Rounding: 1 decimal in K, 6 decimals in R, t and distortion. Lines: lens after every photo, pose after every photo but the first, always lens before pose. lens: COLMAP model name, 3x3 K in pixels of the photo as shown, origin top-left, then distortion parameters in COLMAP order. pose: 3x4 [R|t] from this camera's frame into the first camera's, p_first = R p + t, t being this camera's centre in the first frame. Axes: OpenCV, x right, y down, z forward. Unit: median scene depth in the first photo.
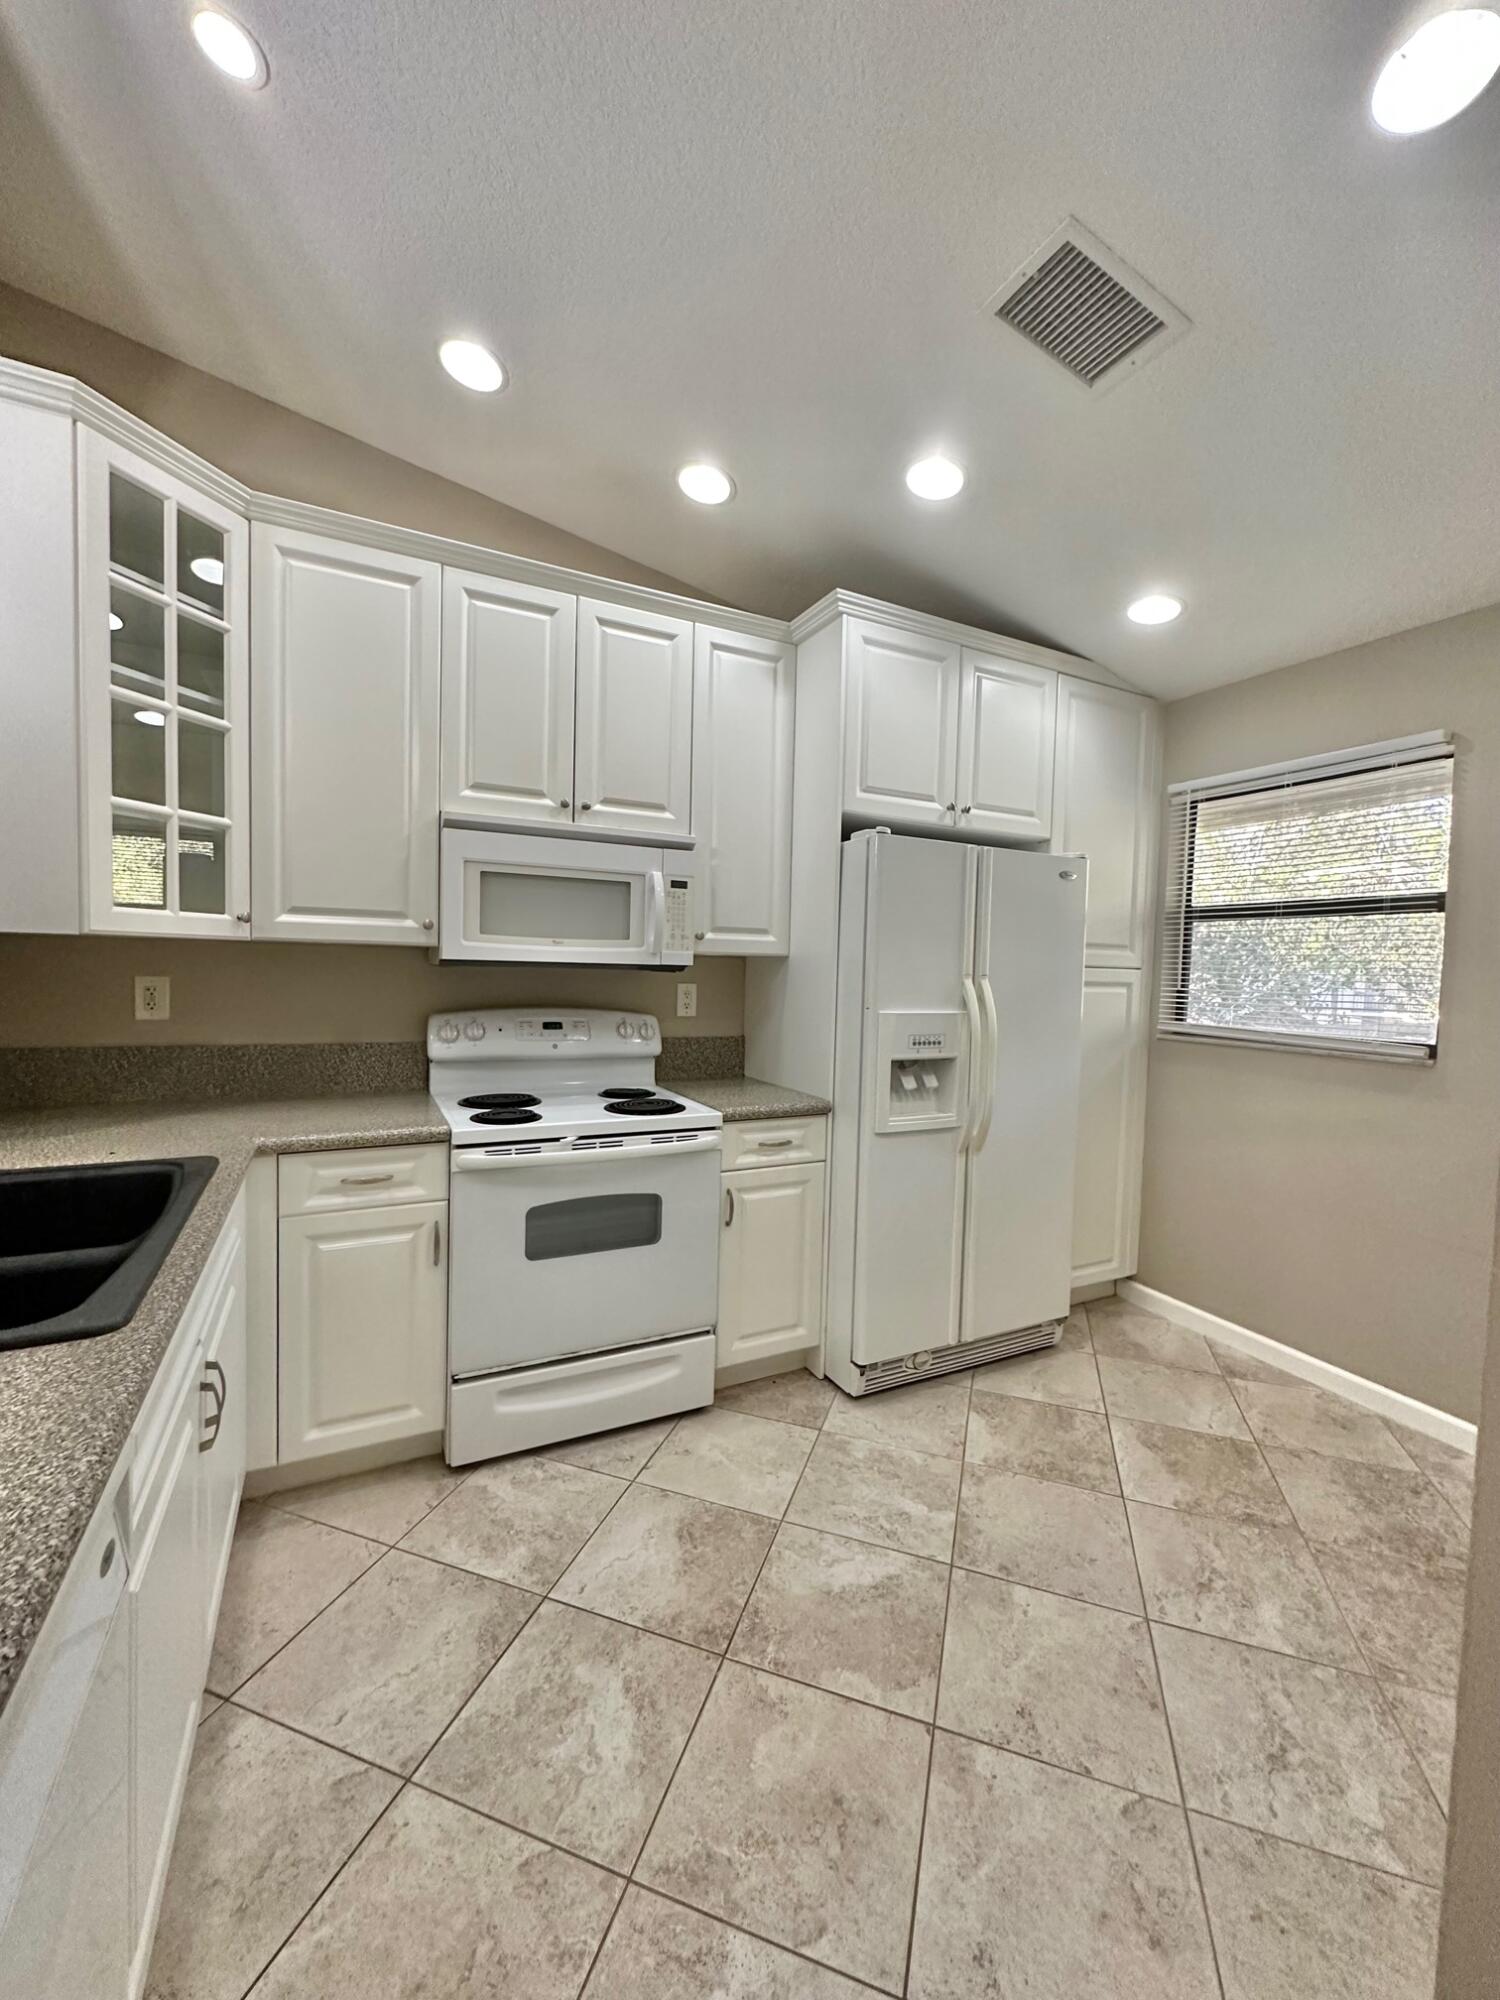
lens RADIAL K [[797.5, 0, 752.9], [0, 797.5, 1001.2], [0, 0, 1]] dist [0.003670, 0.000499]
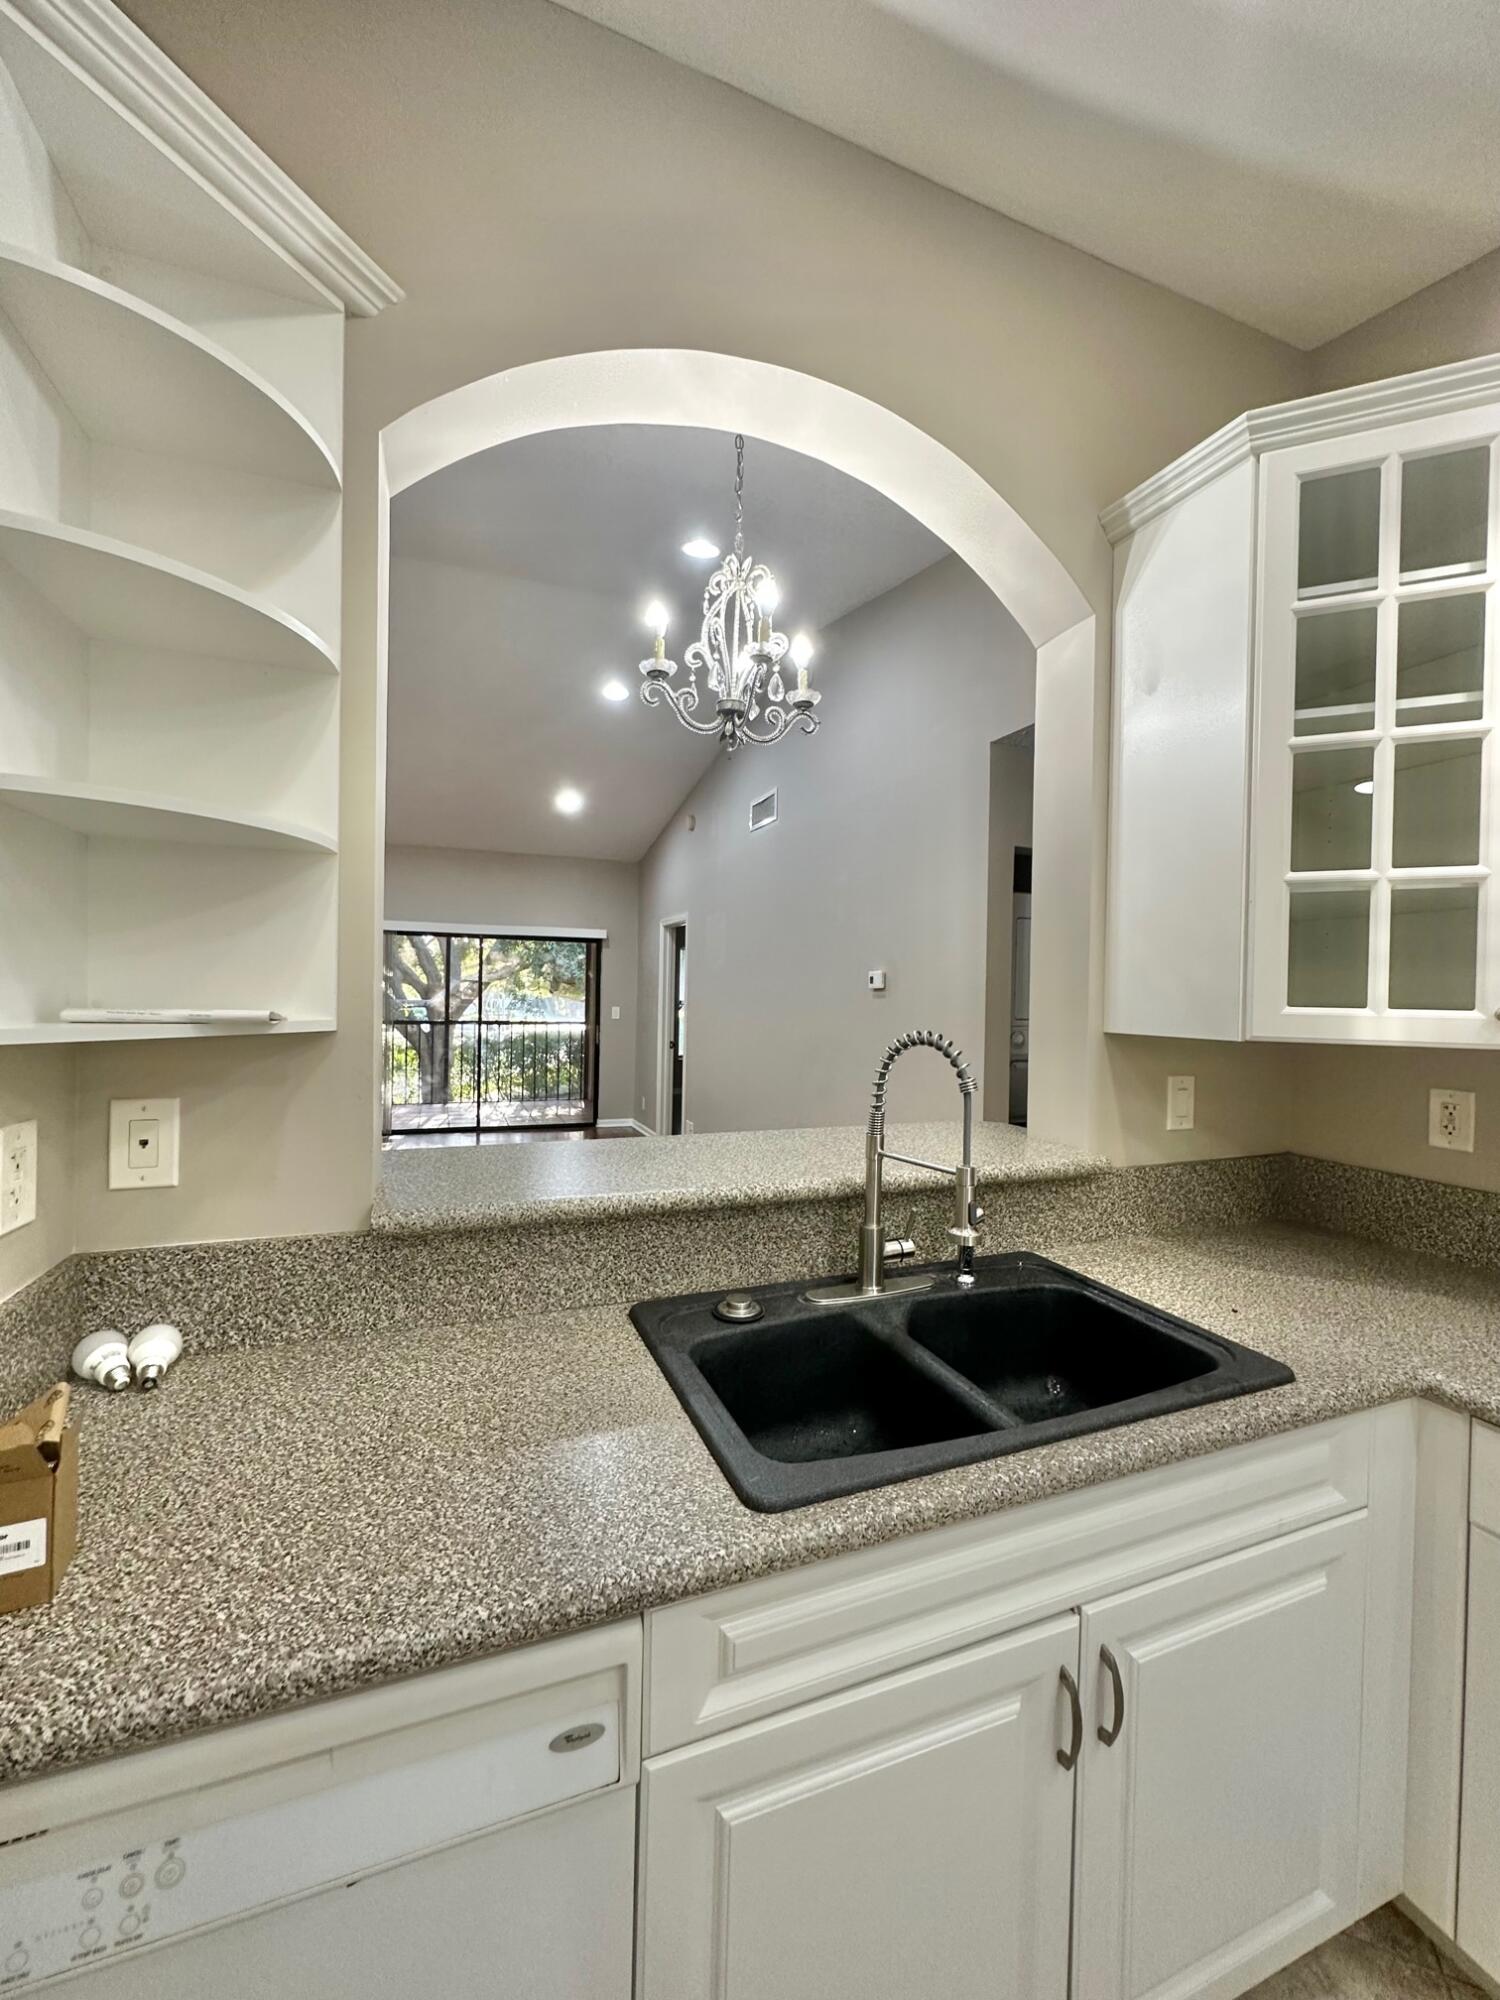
lens RADIAL K [[797.5, 0, 750.3], [0, 797.5, 1001.0], [0, 0, 1]] dist [0.003670, 0.000499]
pose [[-0.084549, -0.017138, -0.996272, 0.053717], [-0.071006, 0.997414, -0.011132, -0.072418], [0.993886, 0.069800, -0.085547, 0.503016]]
